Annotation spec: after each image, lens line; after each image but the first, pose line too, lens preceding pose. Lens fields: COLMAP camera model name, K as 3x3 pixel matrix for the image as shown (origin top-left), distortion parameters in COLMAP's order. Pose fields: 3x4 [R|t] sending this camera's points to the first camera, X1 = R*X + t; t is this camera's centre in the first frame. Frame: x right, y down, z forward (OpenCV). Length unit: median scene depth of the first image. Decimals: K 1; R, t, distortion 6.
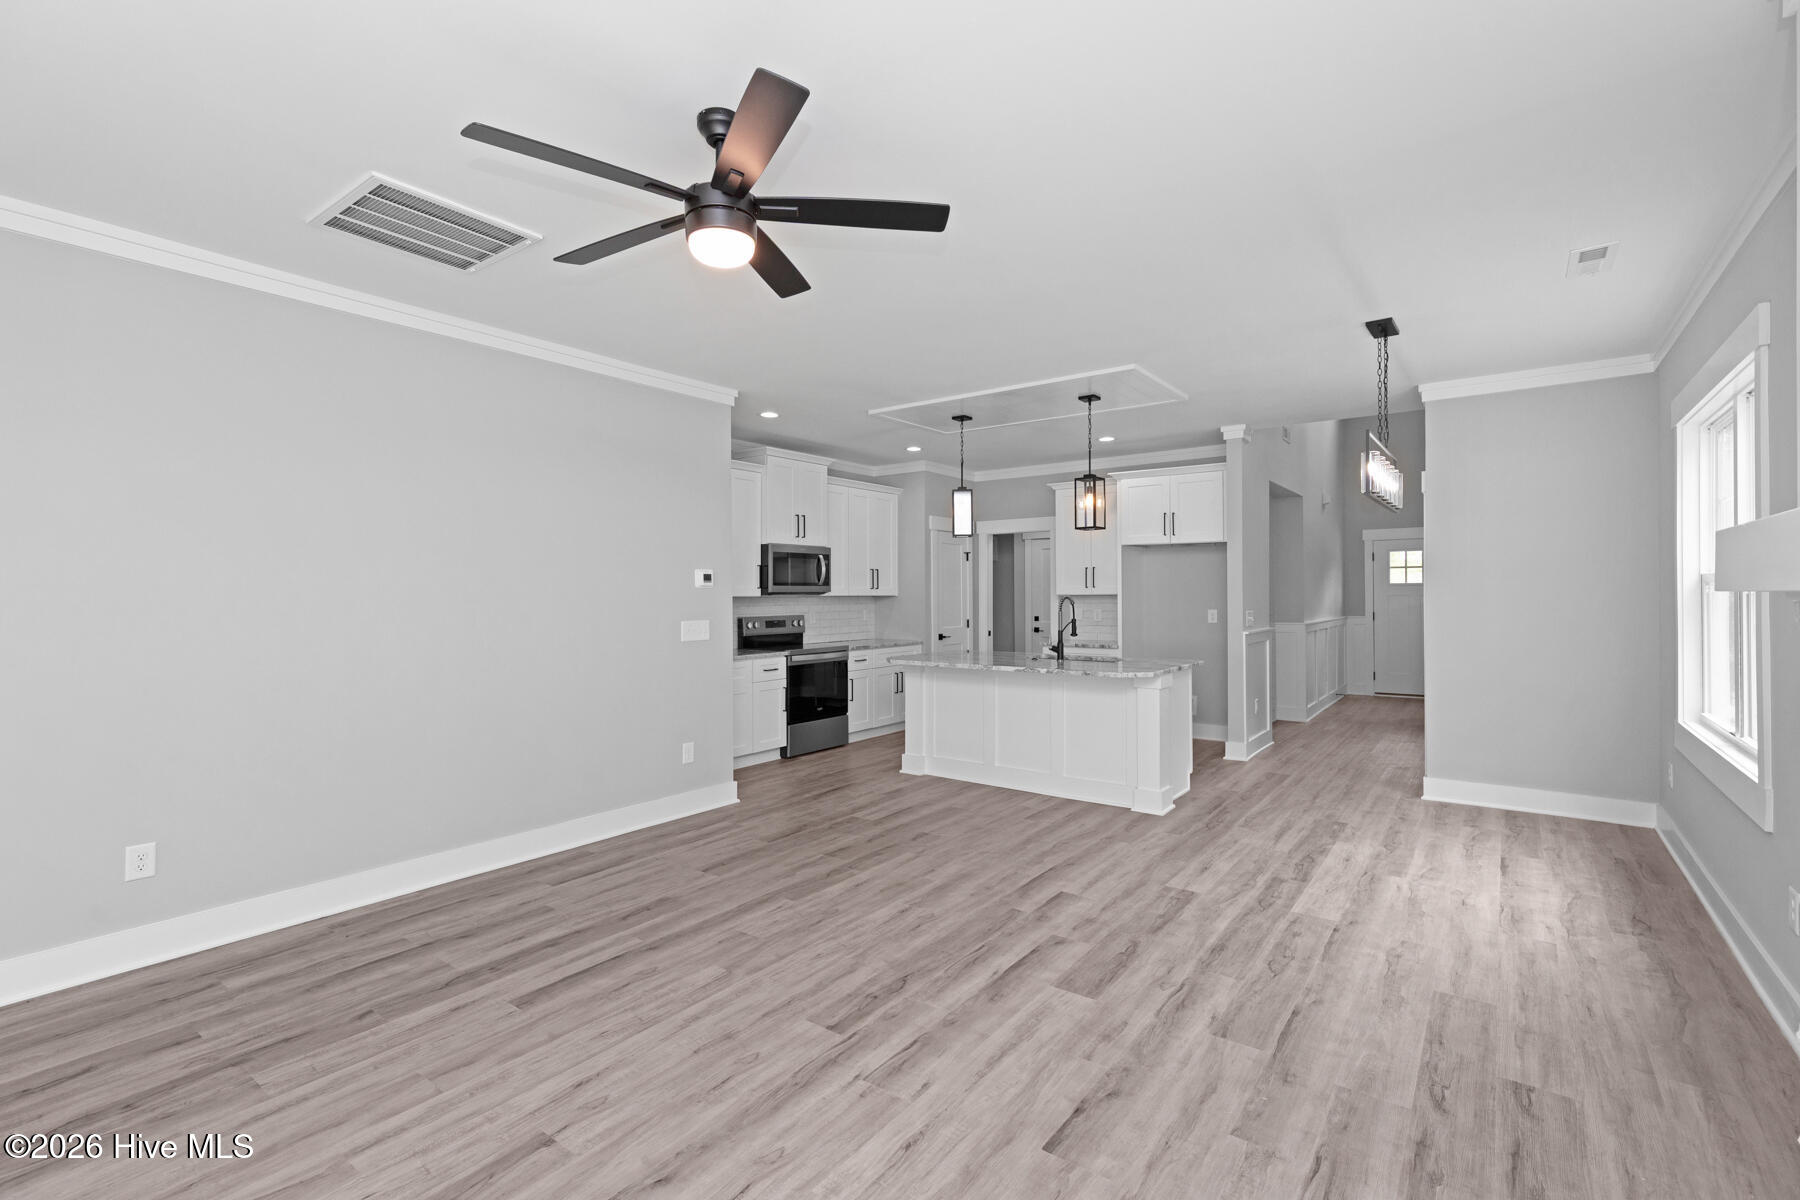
lens RADIAL K [[810.2, 0, 906.1], [0, 810.2, 592.1], [0, 0, 1]] dist [0.005419, 0.000273]
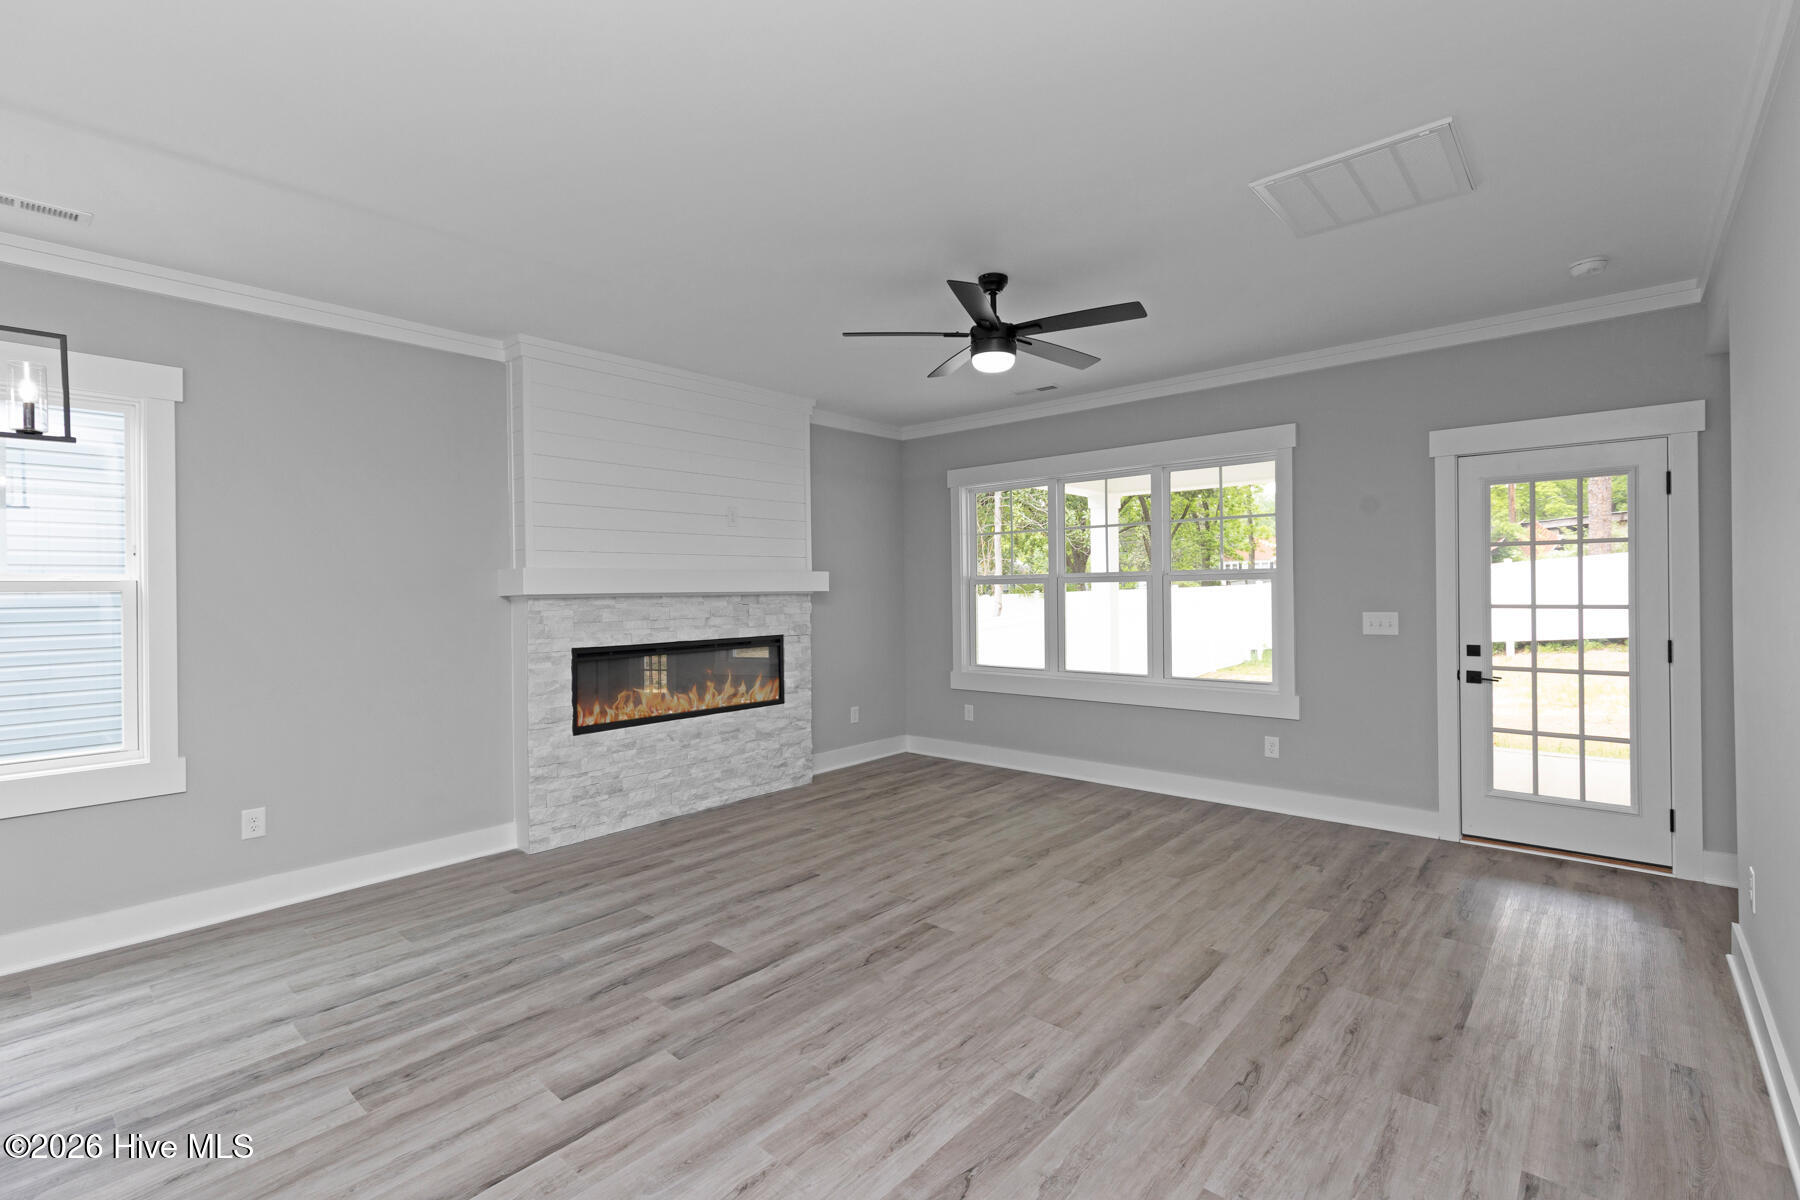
lens RADIAL K [[810.2, 0, 905.0], [0, 810.2, 592.9], [0, 0, 1]] dist [0.005419, 0.000273]
pose [[-0.996458, 0.017622, 0.082220, -0.128337], [0.017889, 0.999837, 0.002511, 0.004404], [-0.082163, 0.003973, -0.996611, 1.810717]]
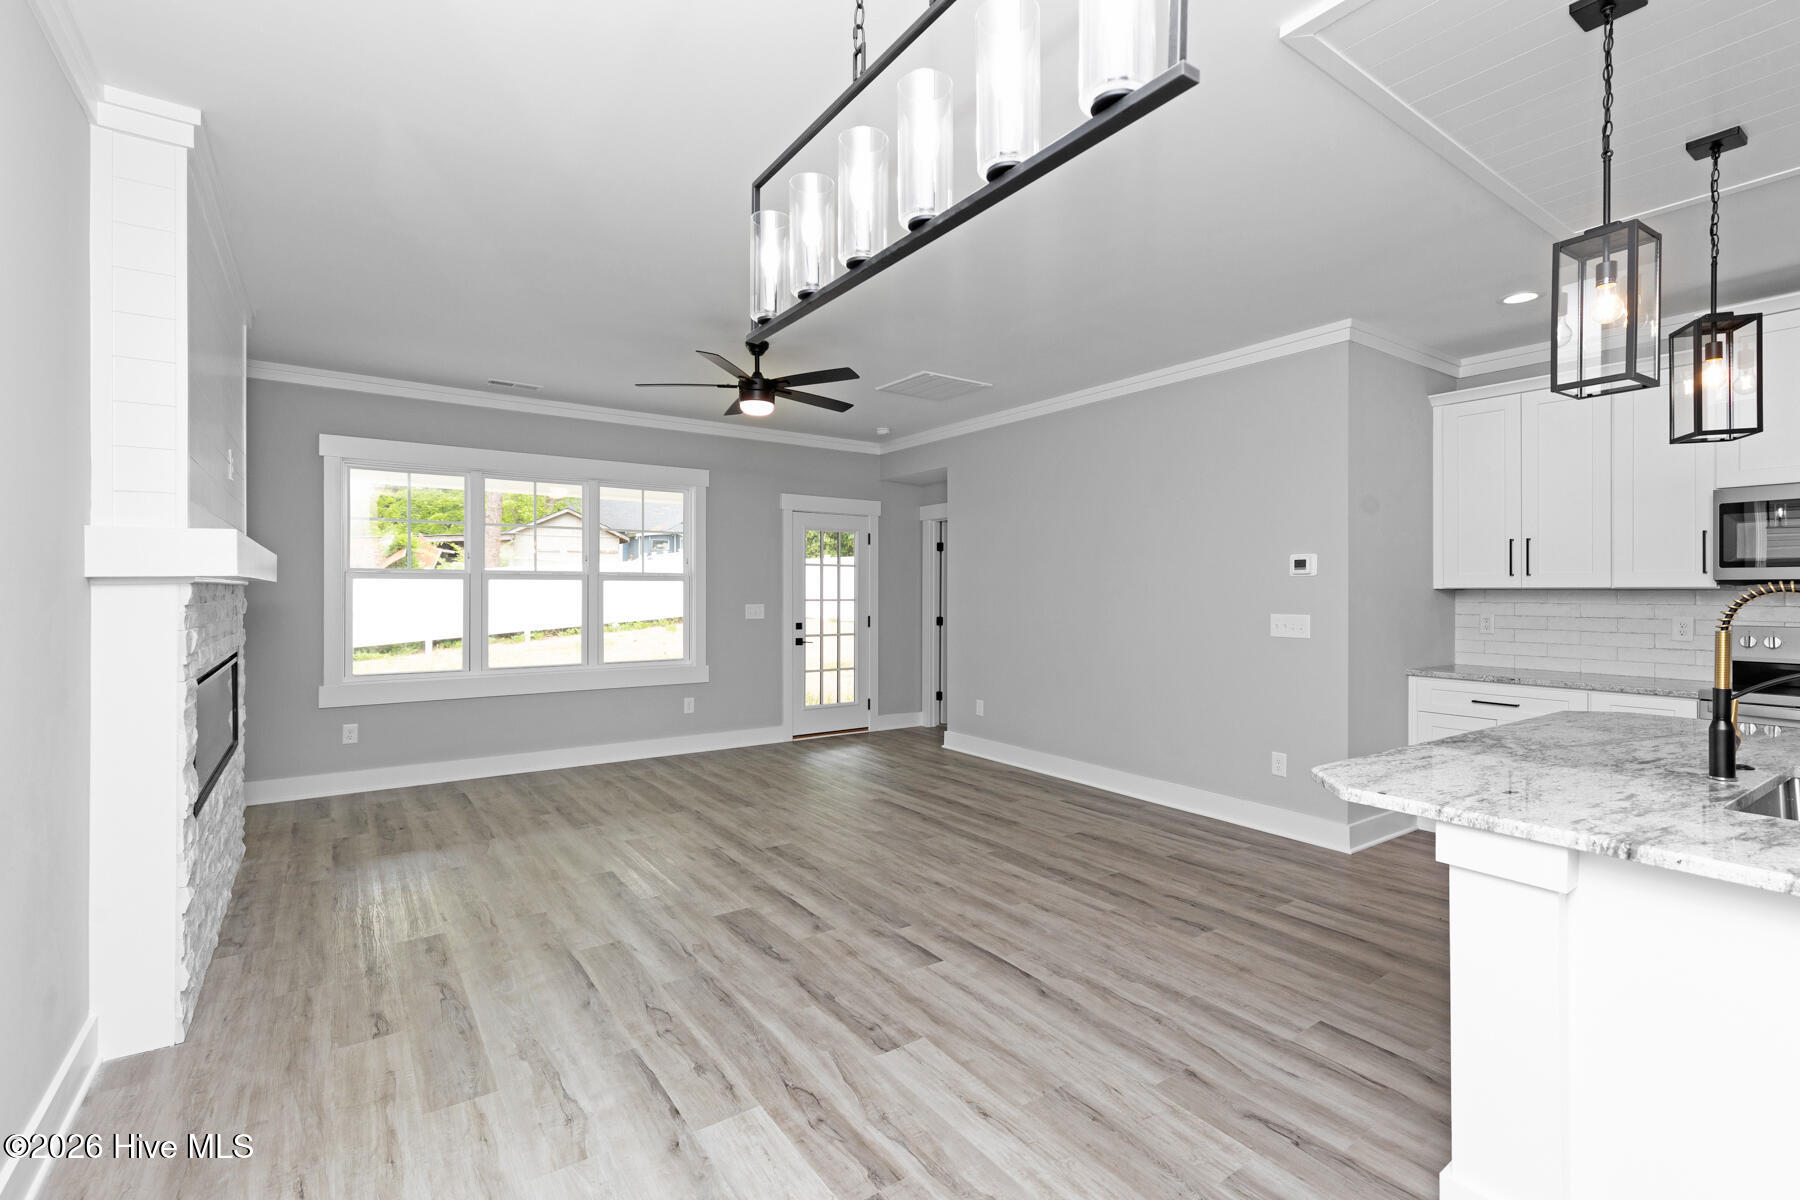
lens RADIAL K [[810.2, 0, 903.5], [0, 810.2, 596.3], [0, 0, 1]] dist [0.005419, 0.000273]
pose [[-0.313356, 0.012030, -0.949560, 1.093787], [0.000053, 0.999920, 0.012651, 0.007094], [0.949636, 0.003914, -0.313332, 1.397509]]
